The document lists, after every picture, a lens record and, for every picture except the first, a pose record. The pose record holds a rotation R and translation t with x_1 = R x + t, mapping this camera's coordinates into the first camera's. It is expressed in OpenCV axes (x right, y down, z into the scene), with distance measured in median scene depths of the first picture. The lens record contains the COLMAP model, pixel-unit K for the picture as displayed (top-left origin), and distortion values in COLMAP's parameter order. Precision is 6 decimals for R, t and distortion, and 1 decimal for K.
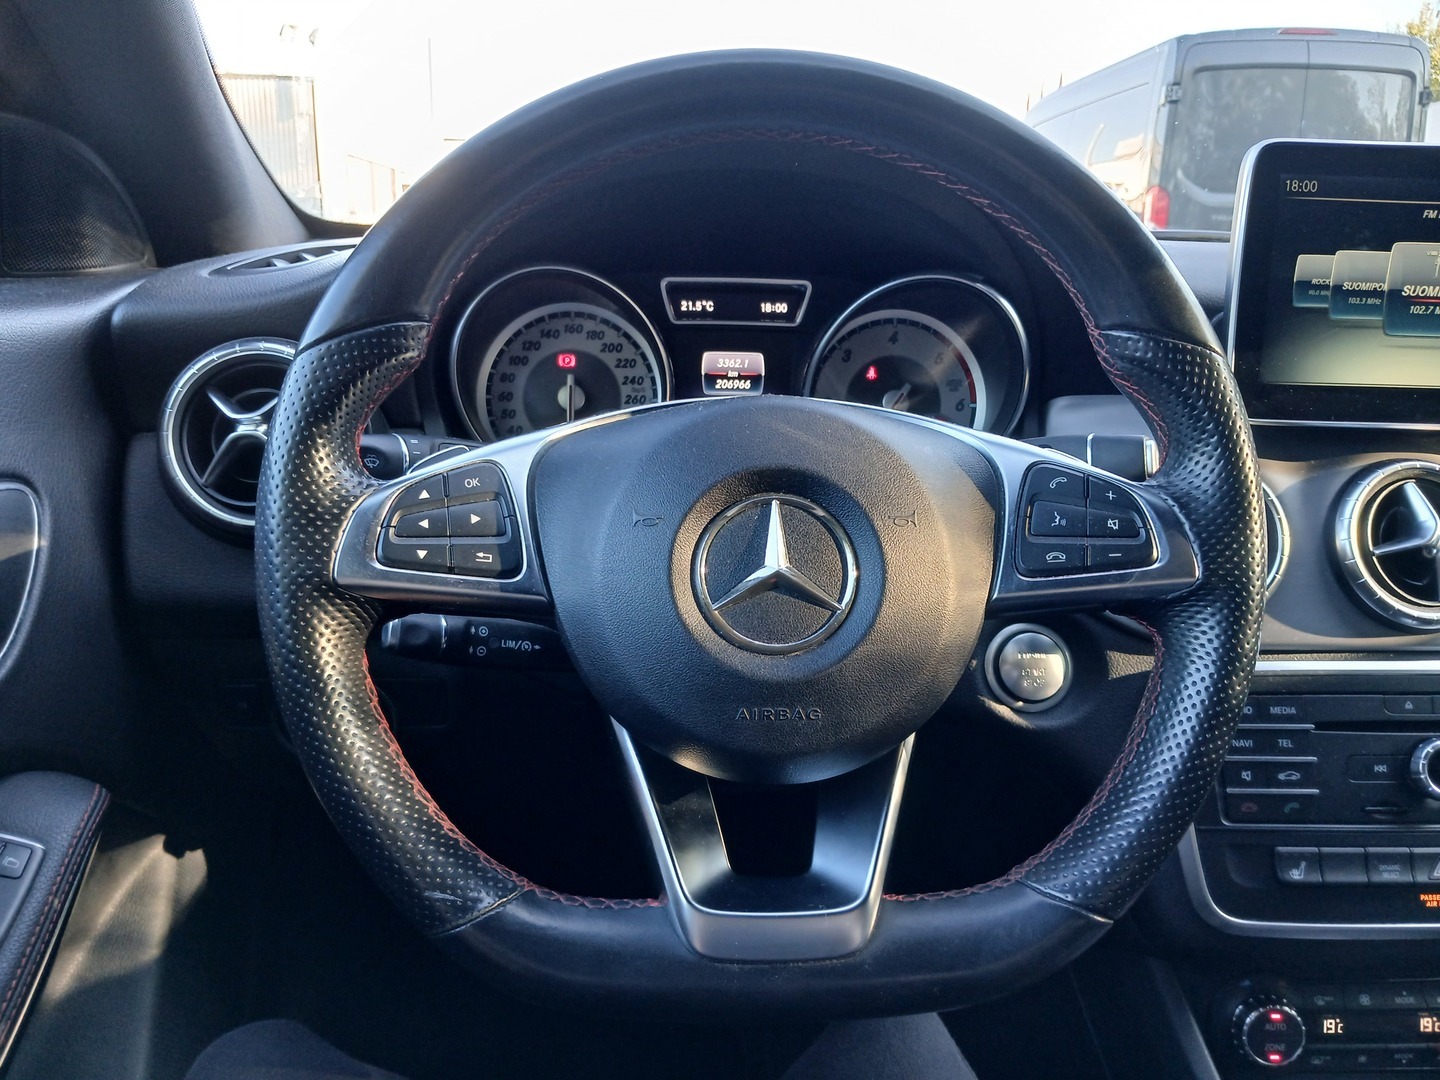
lens RADIAL K [[1142.0, 0, 720.4], [0, 1142.0, 558.1], [0, 0, 1]] dist [0.047162, -0.083343]
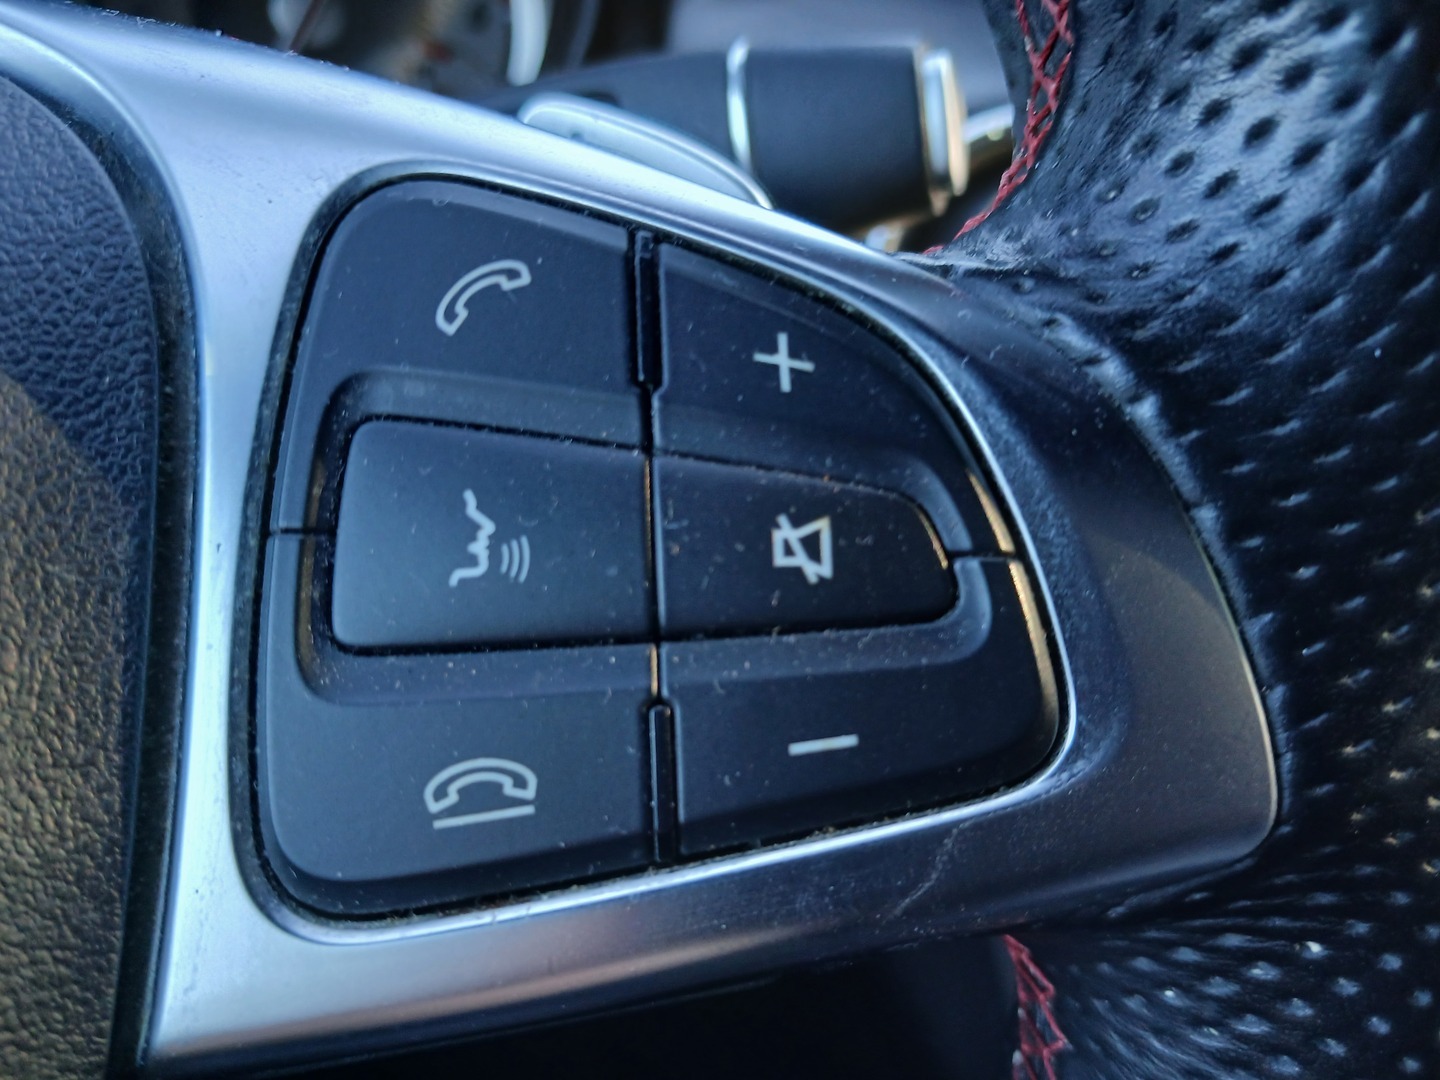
lens RADIAL K [[1142.0, 0, 720.4], [0, 1142.0, 558.1], [0, 0, 1]] dist [0.047162, -0.083343]
pose [[0.972444, -0.126386, 0.195905, 0.296843], [0.072044, 0.962084, 0.263065, -0.072854], [-0.221725, -0.241702, 0.944679, 0.841944]]
